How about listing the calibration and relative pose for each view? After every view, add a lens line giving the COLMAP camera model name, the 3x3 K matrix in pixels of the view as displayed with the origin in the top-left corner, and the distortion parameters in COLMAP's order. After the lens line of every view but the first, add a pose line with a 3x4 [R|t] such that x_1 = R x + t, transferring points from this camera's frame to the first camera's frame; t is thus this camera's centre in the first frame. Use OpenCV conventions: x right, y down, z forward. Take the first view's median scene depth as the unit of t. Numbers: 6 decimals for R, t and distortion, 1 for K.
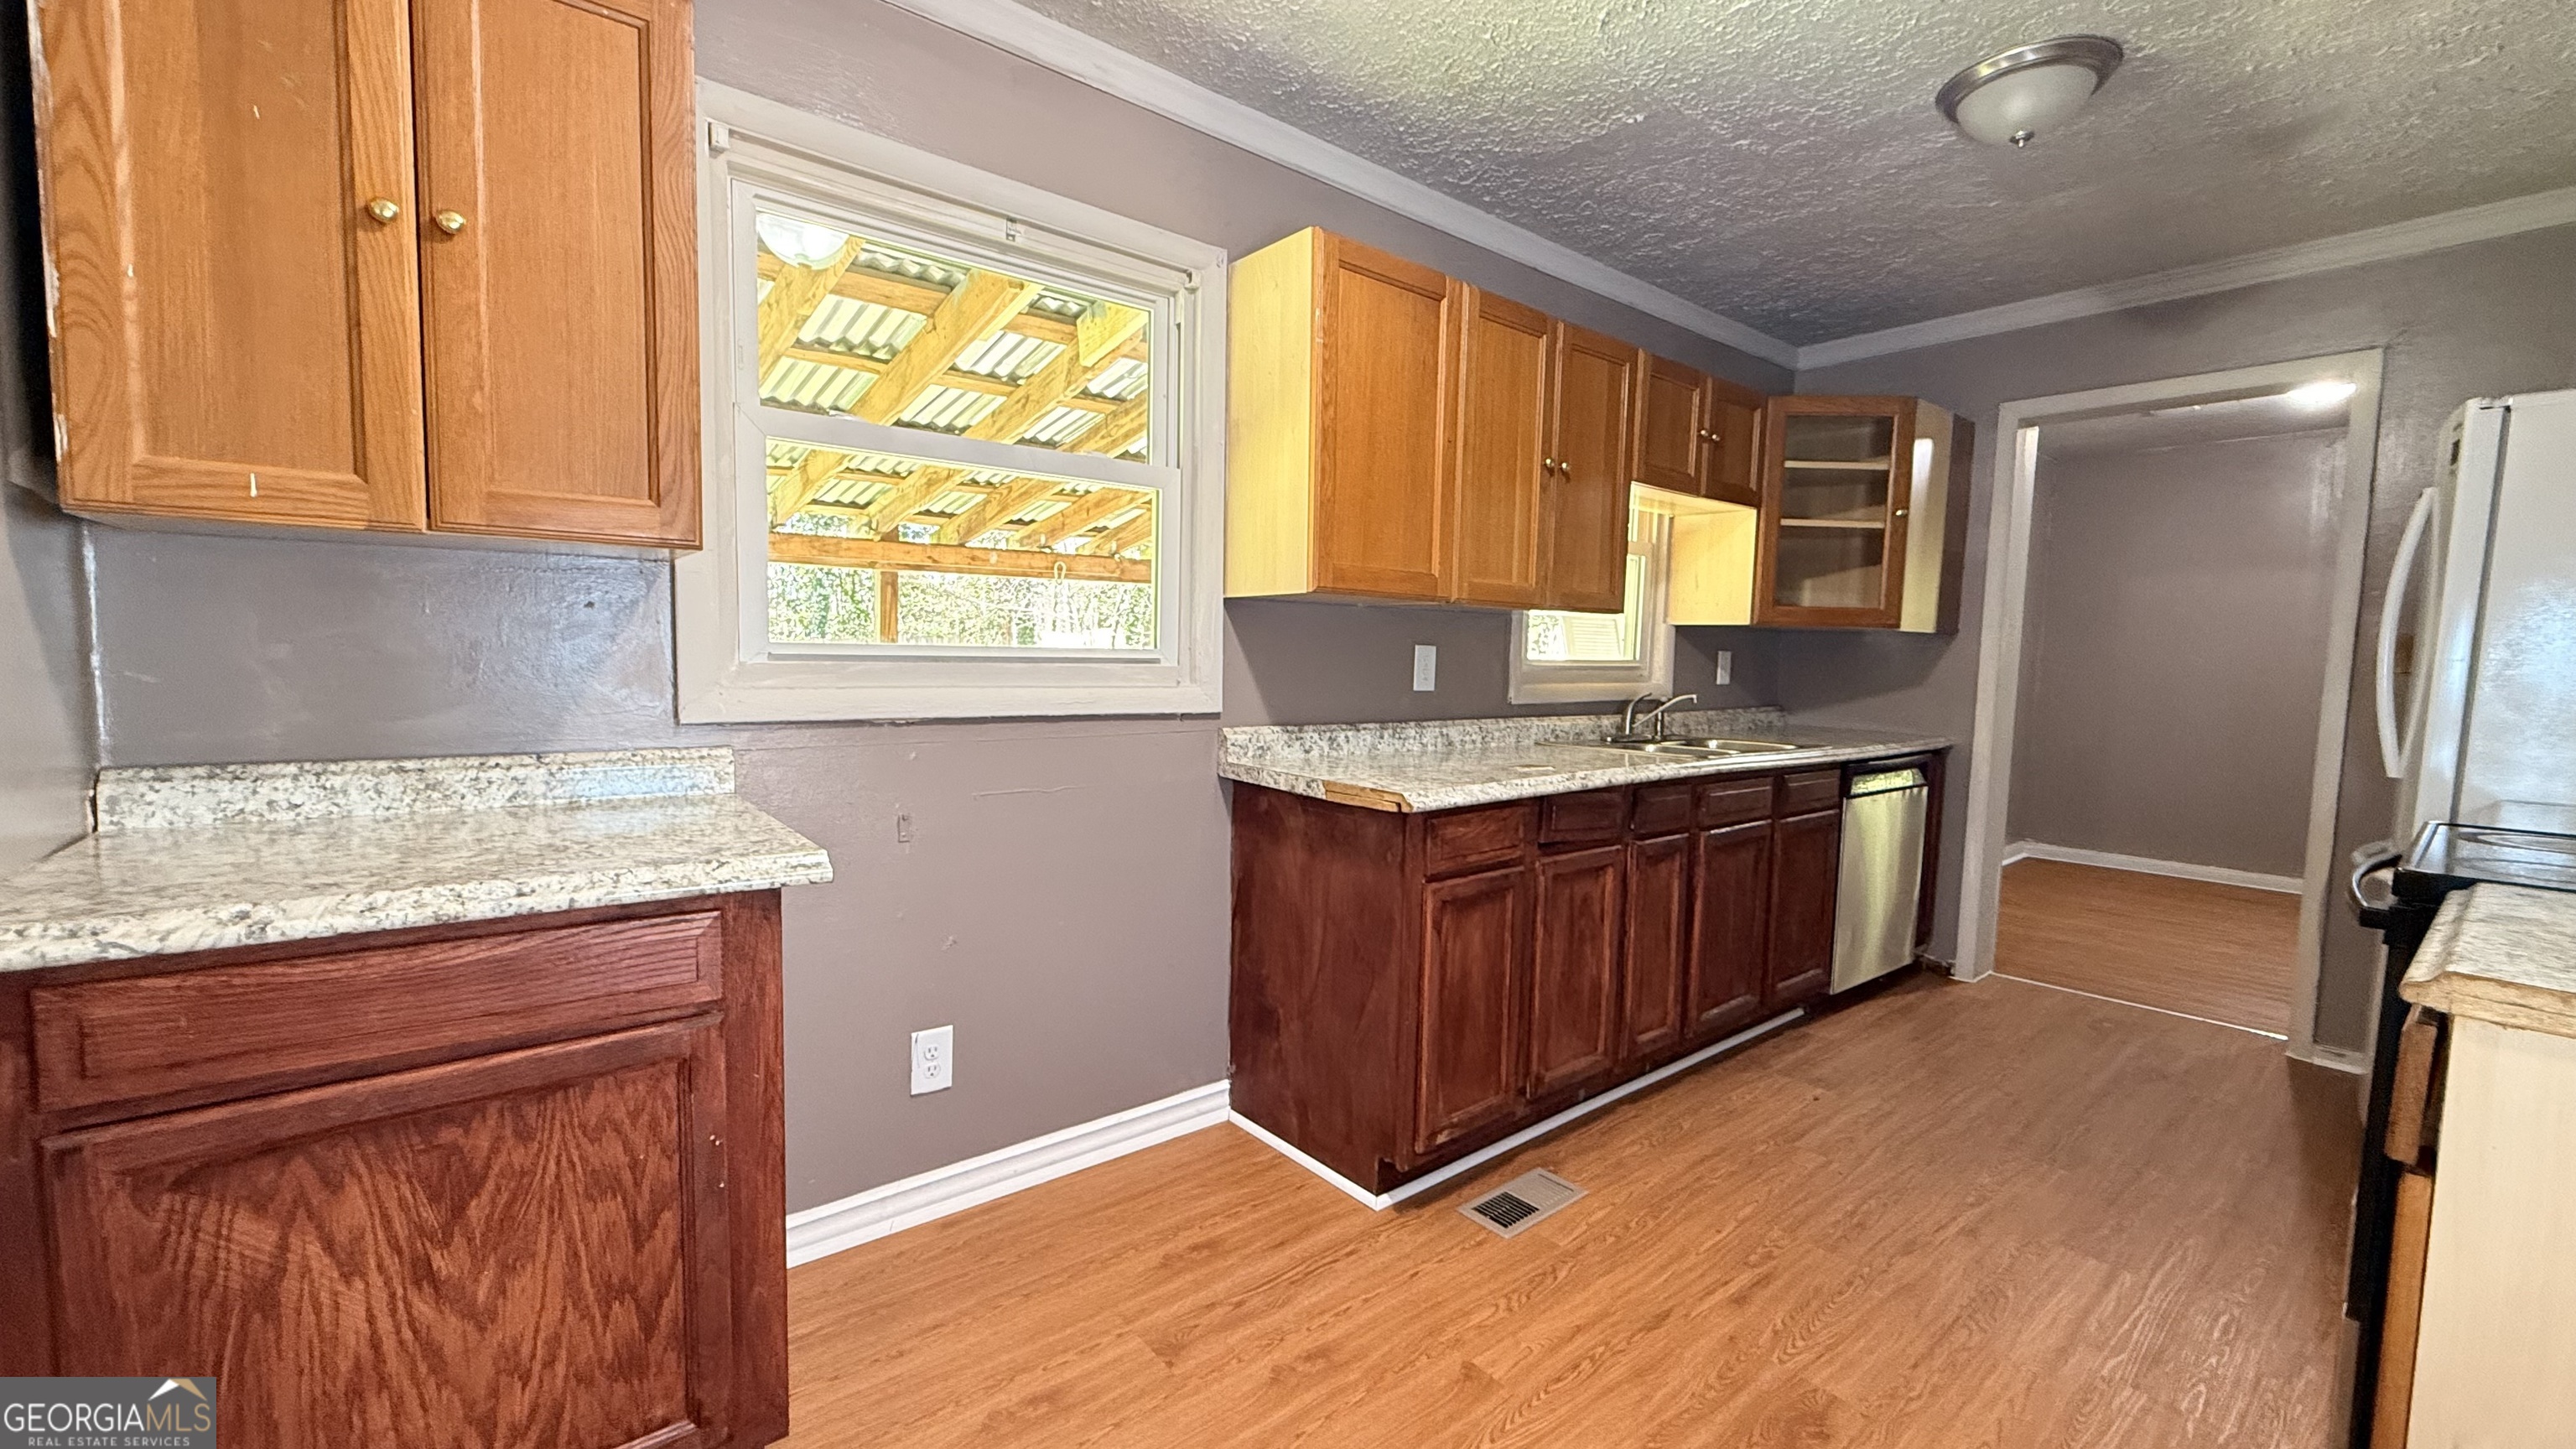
lens RADIAL K [[1025.4, 0, 1284.3], [0, 1025.4, 727.7], [0, 0, 1]] dist [0.000673, 0.000372]
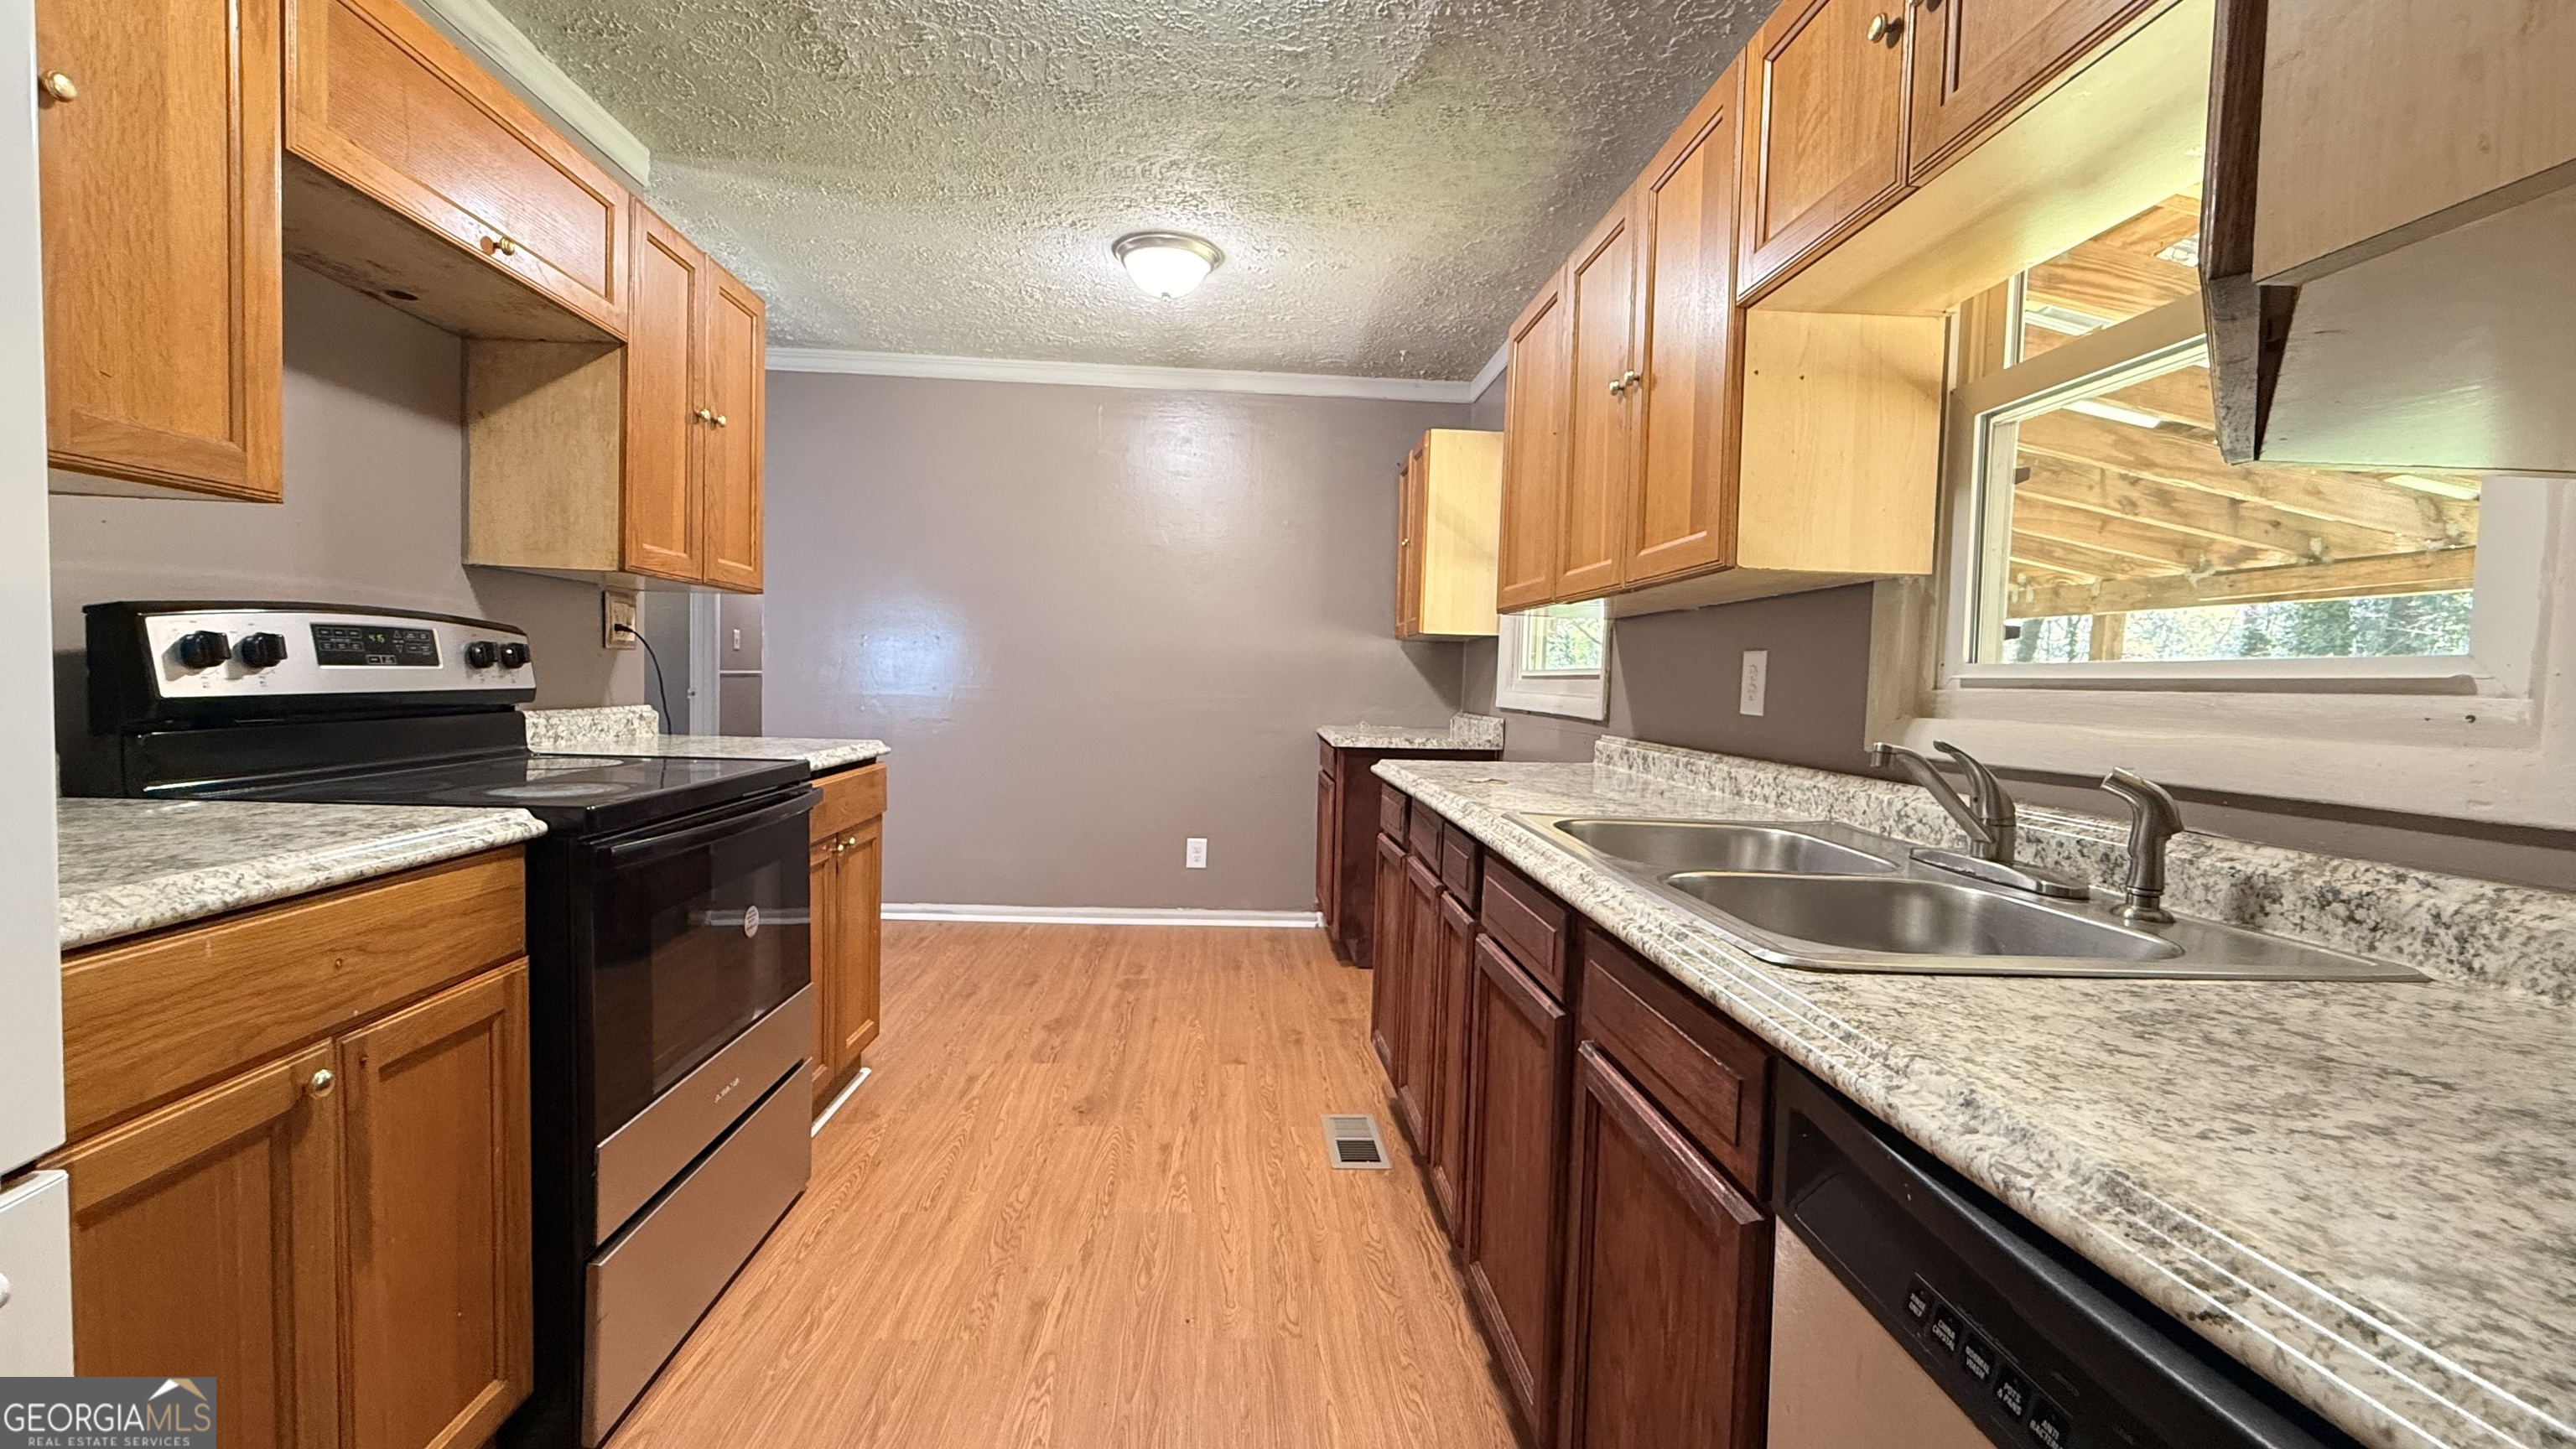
lens RADIAL K [[1025.4, 0, 1289.0], [0, 1025.4, 725.5], [0, 0, 1]] dist [0.000673, 0.000372]
pose [[-0.588008, -0.001560, -0.808854, 0.795513], [-0.104629, 0.991743, 0.074148, -0.042583], [0.802060, 0.128229, -0.583316, 1.030942]]
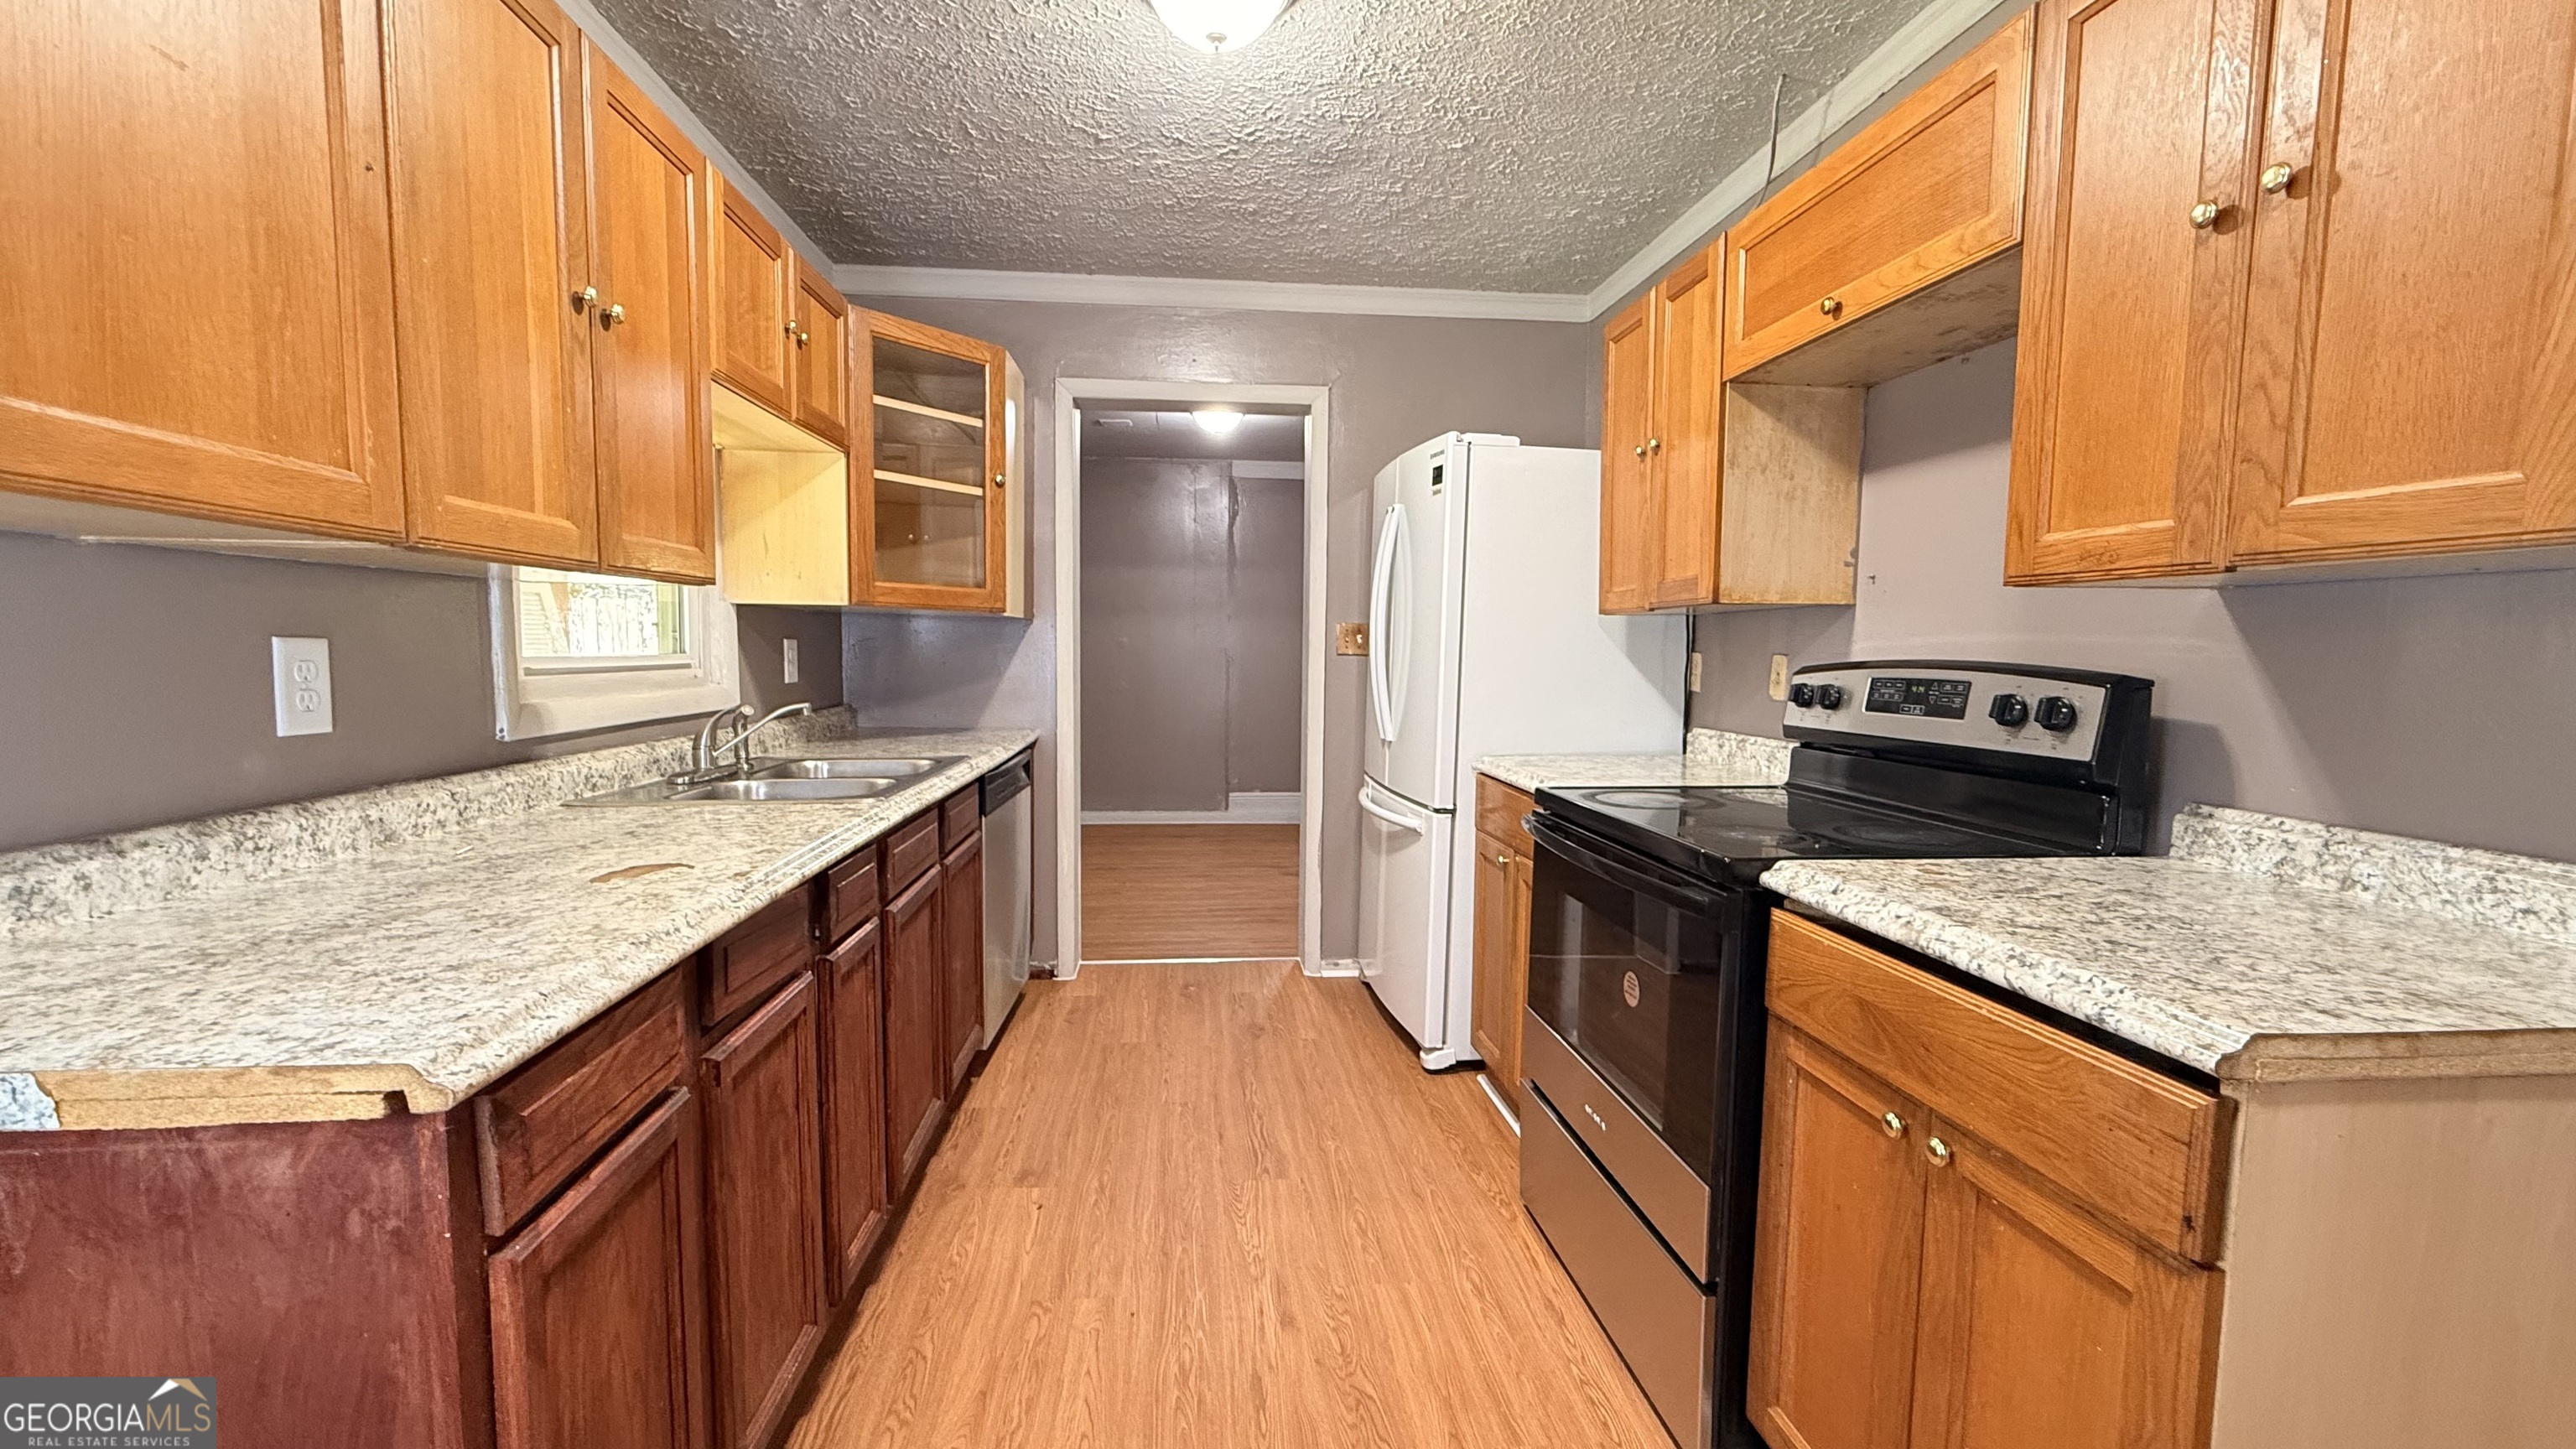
lens RADIAL K [[1025.4, 0, 1279.4], [0, 1025.4, 729.3], [0, 0, 1]] dist [0.000673, 0.000372]
pose [[0.558769, -0.081772, 0.825282, -0.001411], [0.065196, 0.996379, 0.054582, -0.031107], [-0.826757, 0.023306, 0.562077, 0.329234]]
